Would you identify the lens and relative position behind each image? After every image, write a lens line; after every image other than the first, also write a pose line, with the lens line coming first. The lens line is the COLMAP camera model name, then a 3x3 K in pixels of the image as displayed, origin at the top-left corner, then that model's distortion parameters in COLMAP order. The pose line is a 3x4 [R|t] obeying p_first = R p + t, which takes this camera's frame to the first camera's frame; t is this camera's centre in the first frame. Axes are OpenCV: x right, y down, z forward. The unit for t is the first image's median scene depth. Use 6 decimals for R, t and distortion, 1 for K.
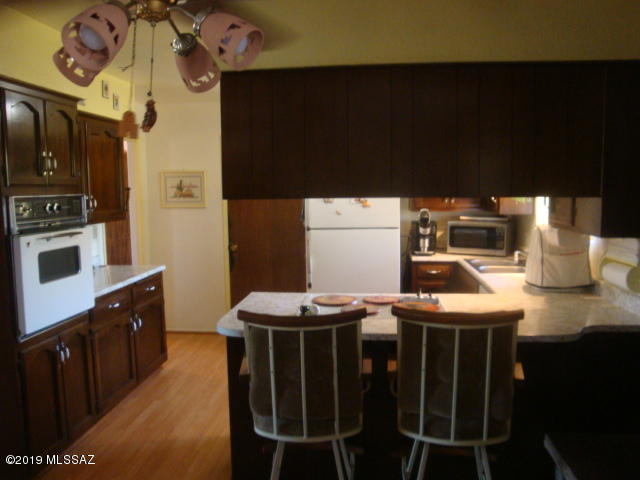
lens RADIAL K [[534.4, 0, 320.0], [0, 534.4, 240.0], [0, 0, 1]] dist [-0.066658, 0.002267]
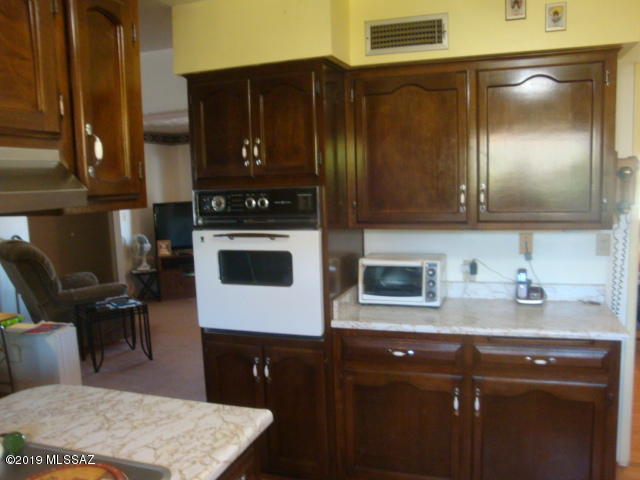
lens RADIAL K [[534.4, 0, 320.0], [0, 534.4, 240.0], [0, 0, 1]] dist [-0.066658, 0.002267]
pose [[-0.228494, 0.131426, -0.964633, 0.298946], [-0.060613, 0.987003, 0.148831, -0.126581], [0.971657, 0.092476, -0.217558, 1.185937]]
